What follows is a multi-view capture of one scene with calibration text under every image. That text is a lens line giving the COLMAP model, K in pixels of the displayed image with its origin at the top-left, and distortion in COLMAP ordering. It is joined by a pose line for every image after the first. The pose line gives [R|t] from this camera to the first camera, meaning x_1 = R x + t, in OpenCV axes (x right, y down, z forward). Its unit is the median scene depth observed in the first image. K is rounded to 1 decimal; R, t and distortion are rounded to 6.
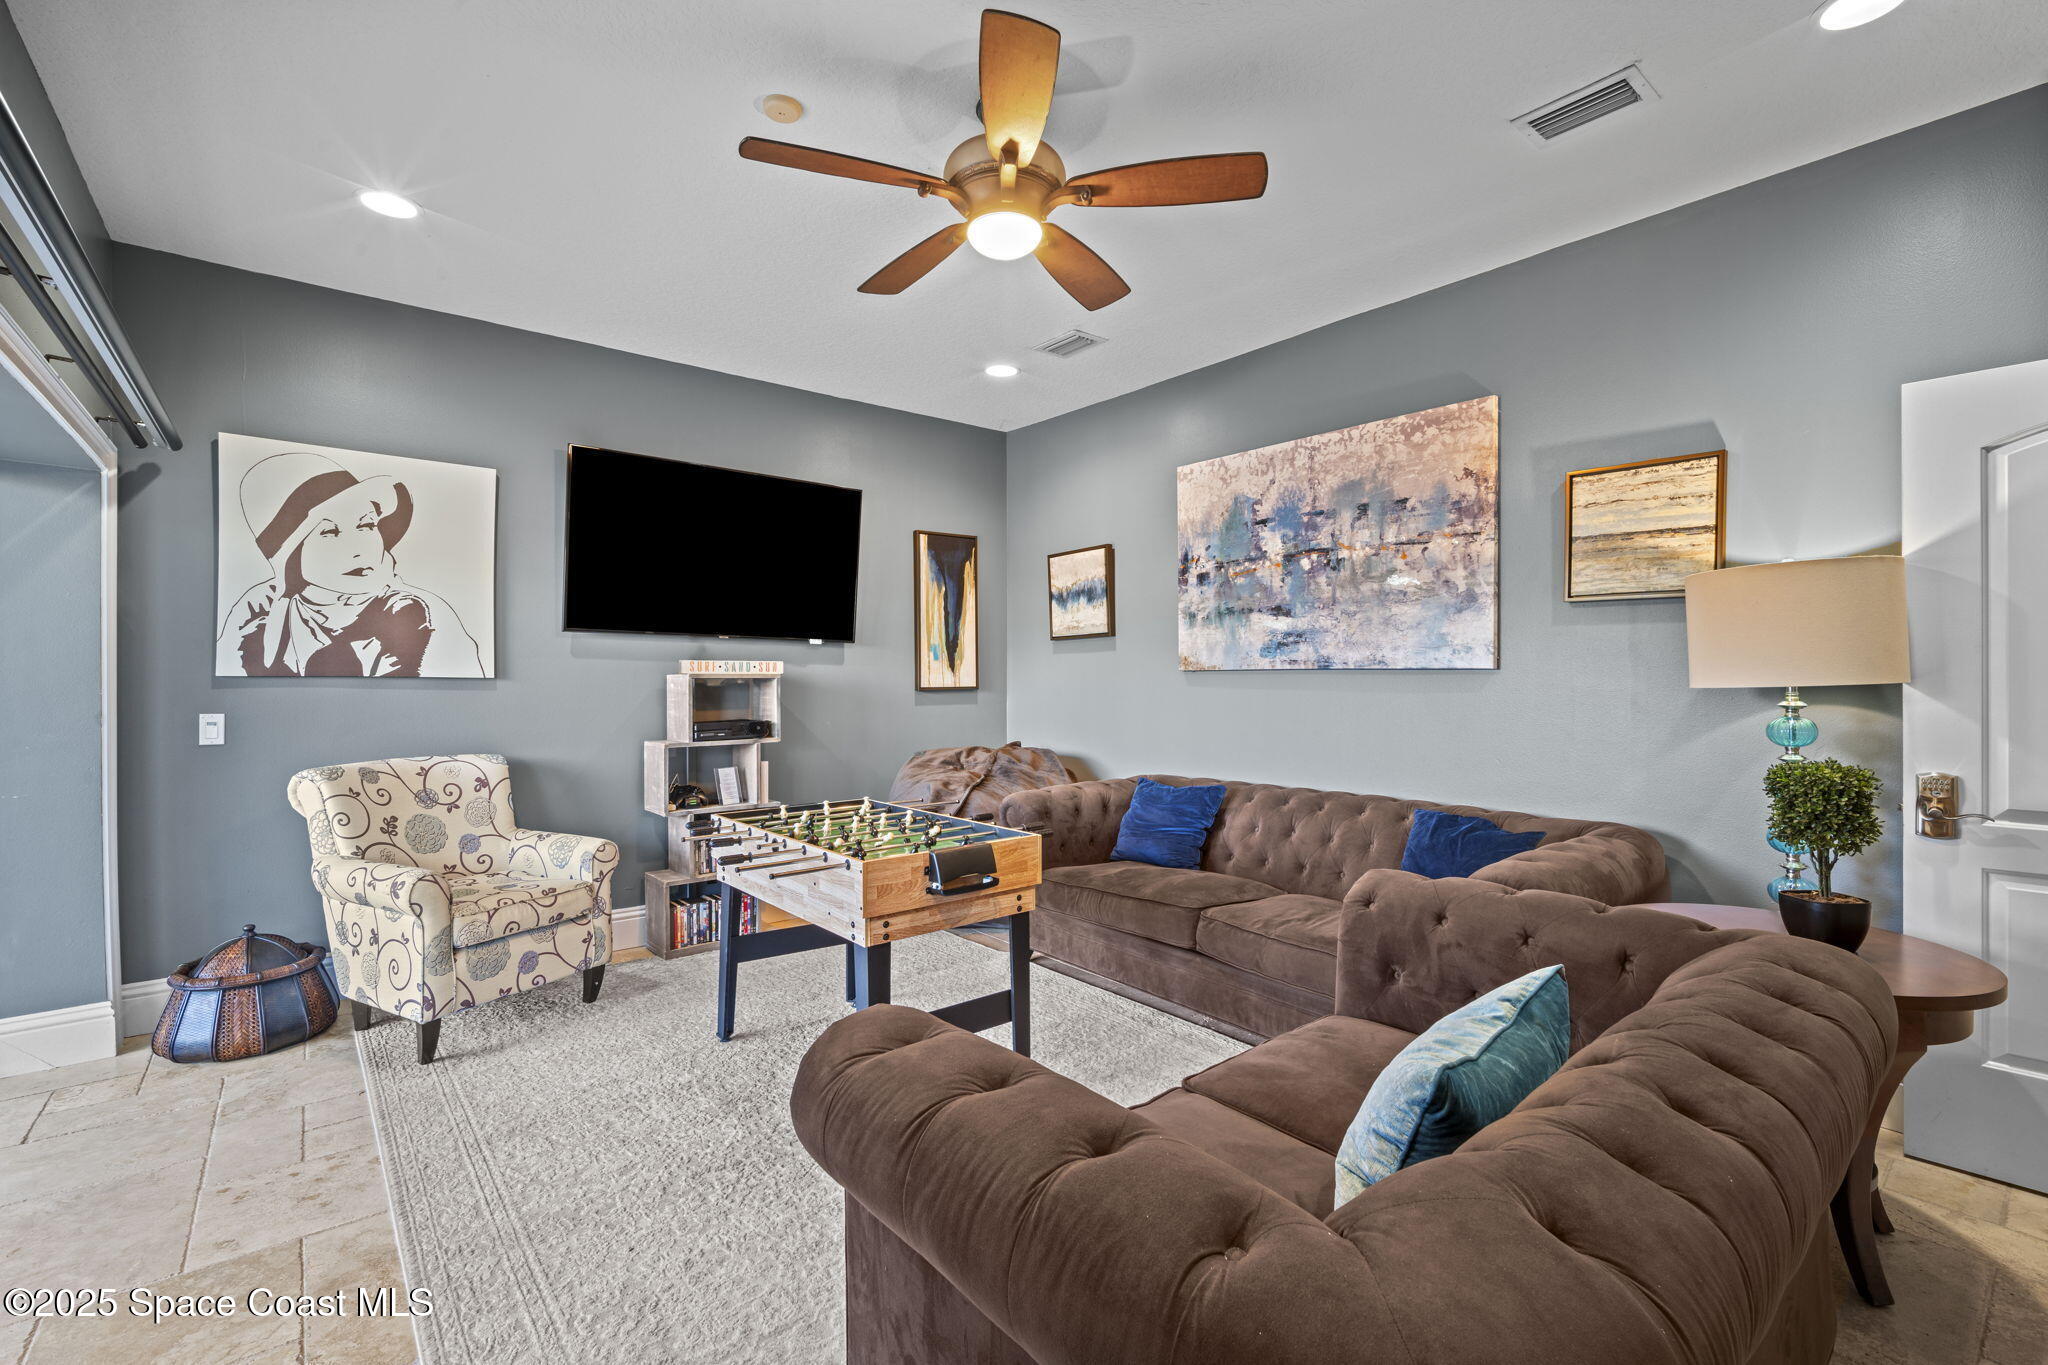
lens RADIAL K [[893.4, 0, 1057.5], [0, 893.4, 671.7], [0, 0, 1]] dist [-0.013880, 0.003736]
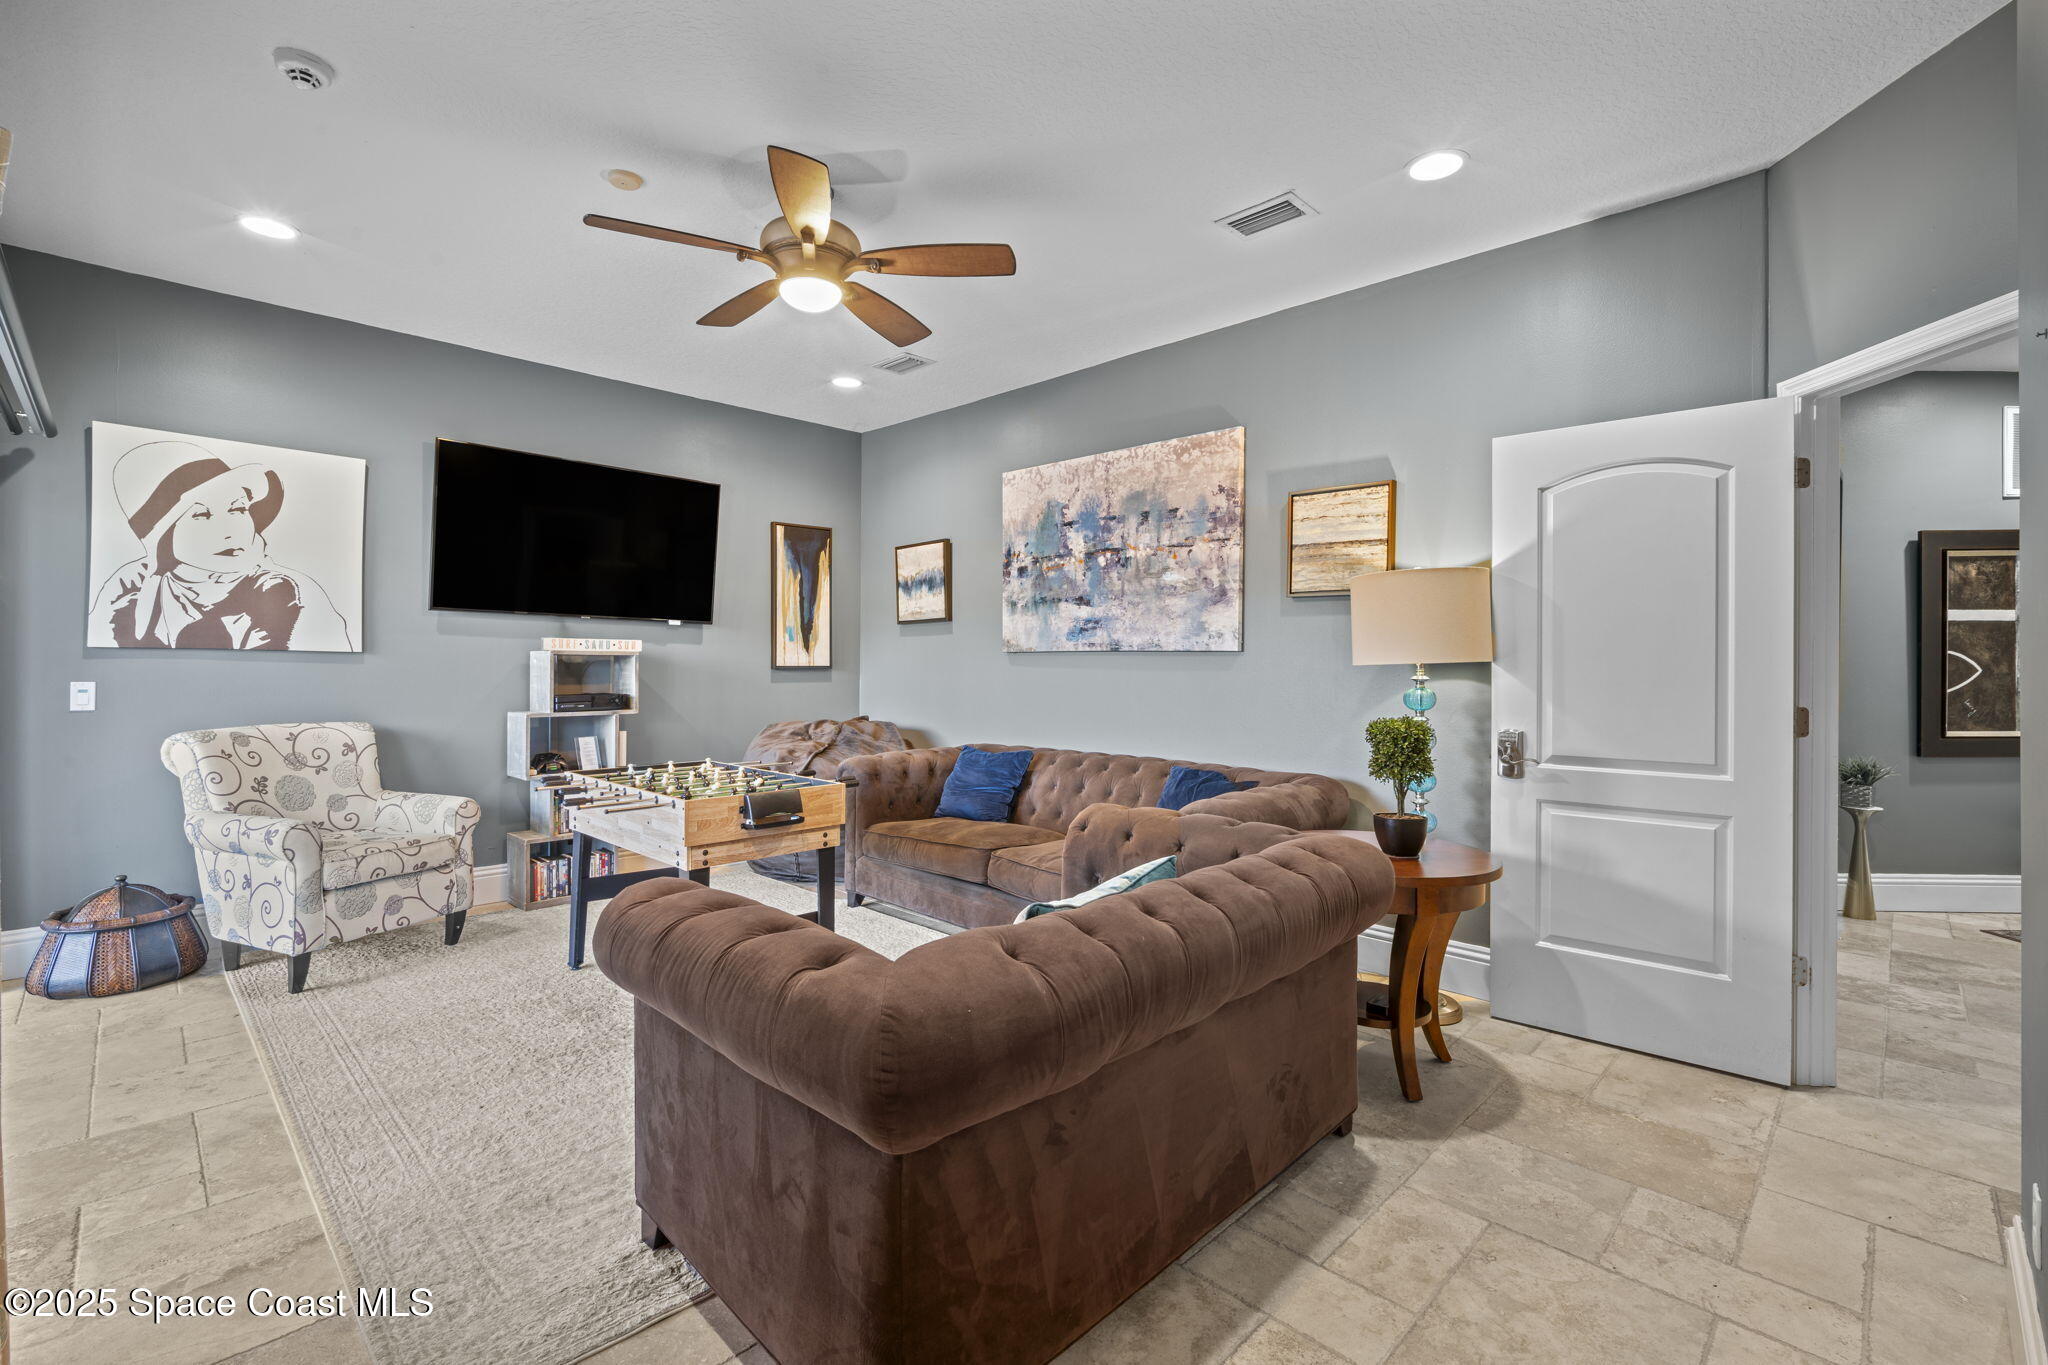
lens RADIAL K [[893.4, 0, 1042.1], [0, 893.4, 657.2], [0, 0, 1]] dist [-0.013880, 0.003736]
pose [[0.995358, 0.008706, 0.095852, 0.096963], [-0.008652, 0.999962, -0.000976, 0.007902], [-0.095857, 0.000142, 0.995395, -0.171437]]
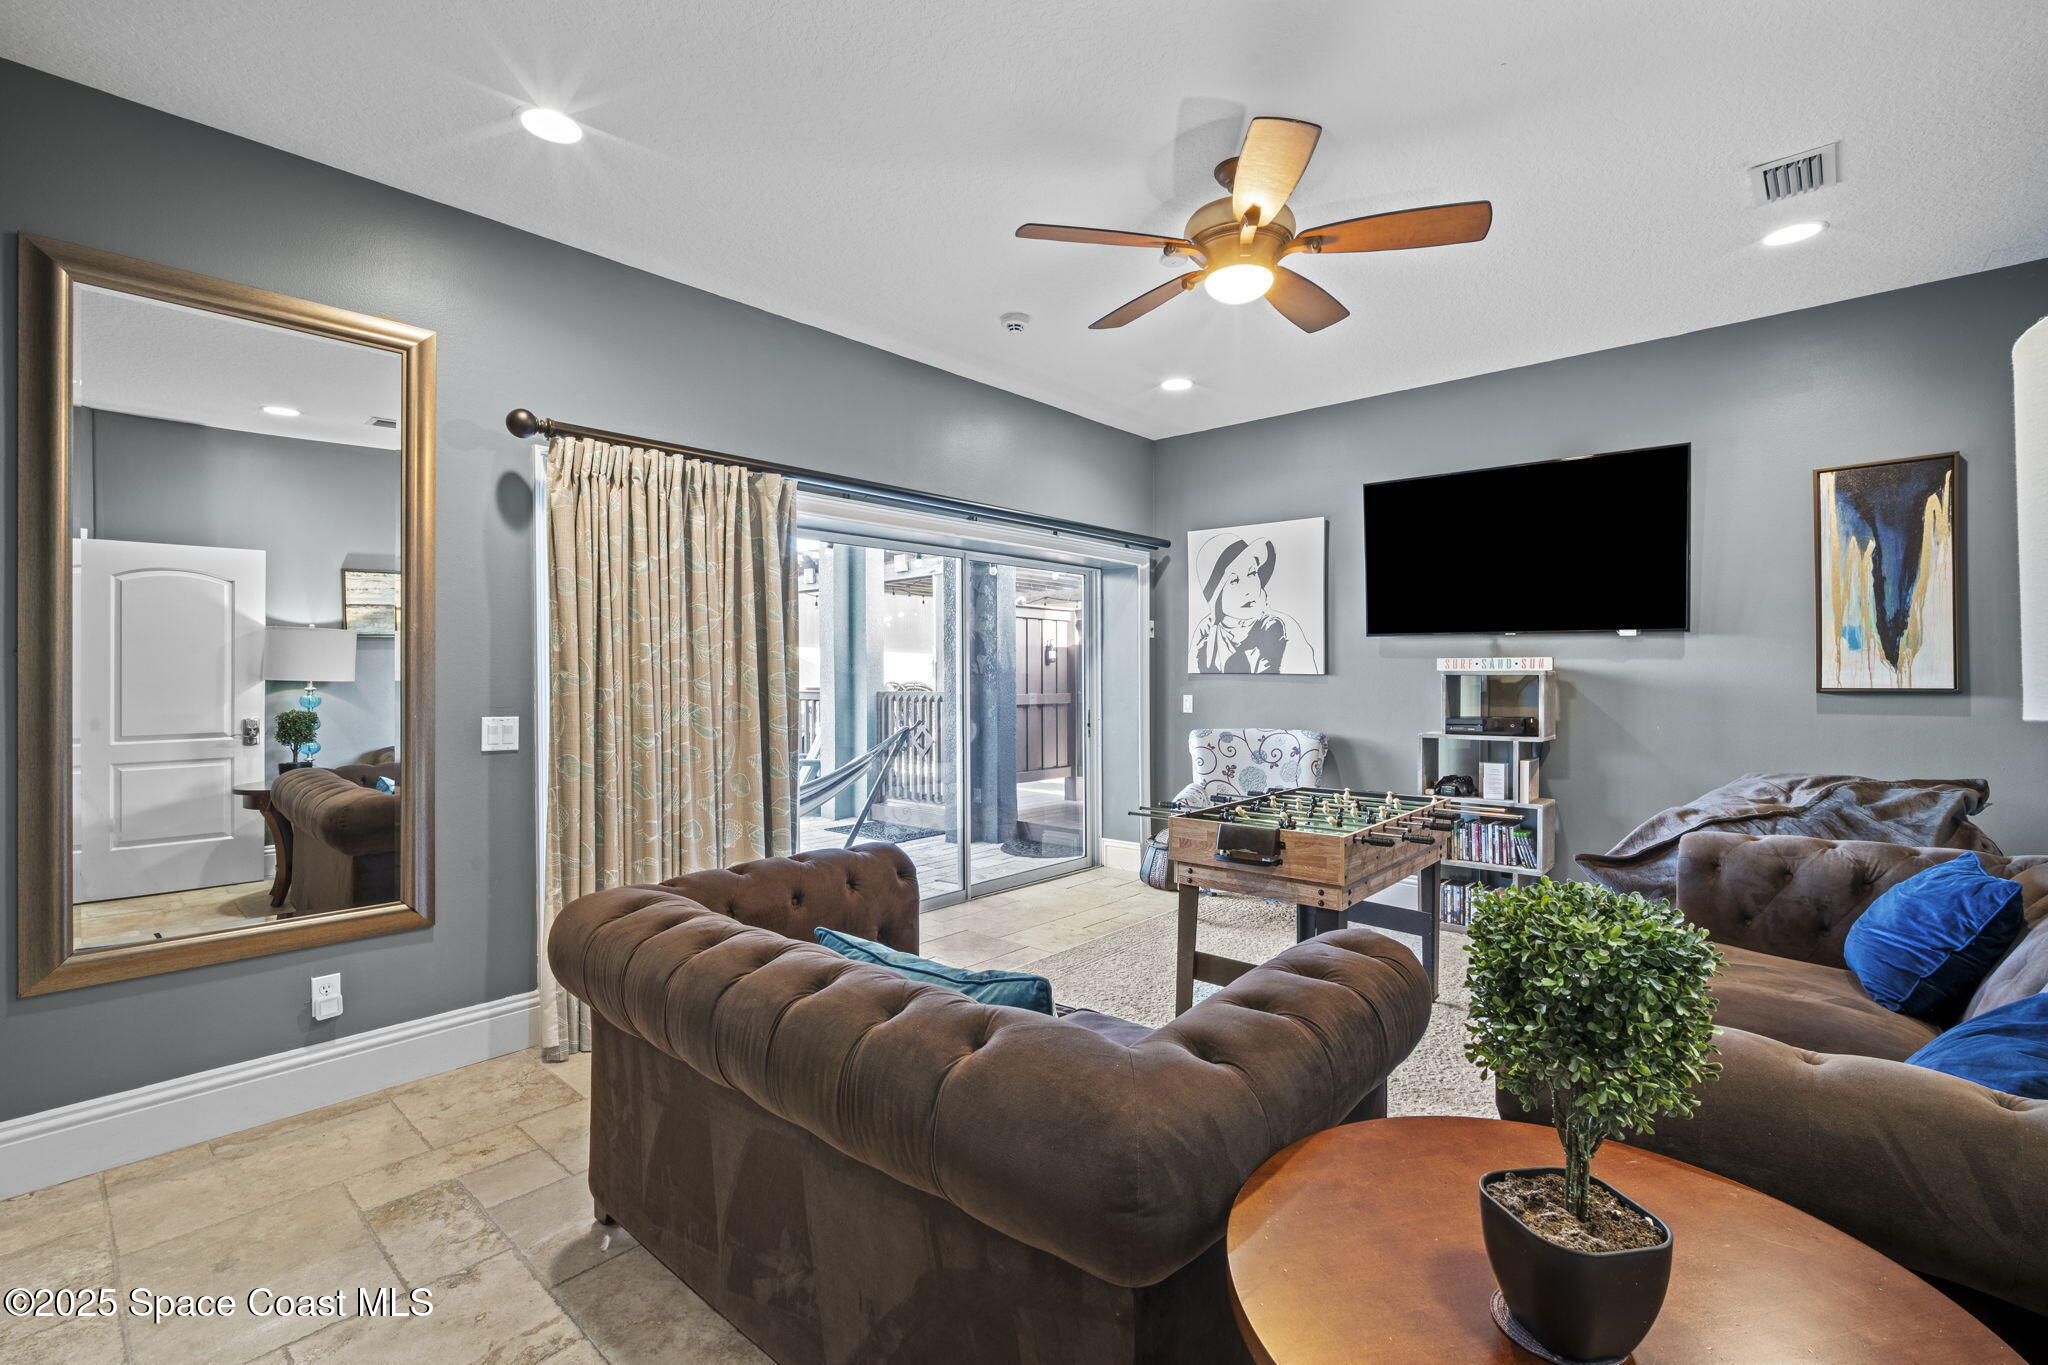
lens RADIAL K [[893.4, 0, 995.2], [0, 893.4, 673.4], [0, 0, 1]] dist [-0.013880, 0.003736]
pose [[0.137202, 0.002083, -0.990541, 0.677367], [0.008949, 0.999954, 0.003343, -0.003556], [0.990503, -0.009323, 0.137177, 0.363451]]
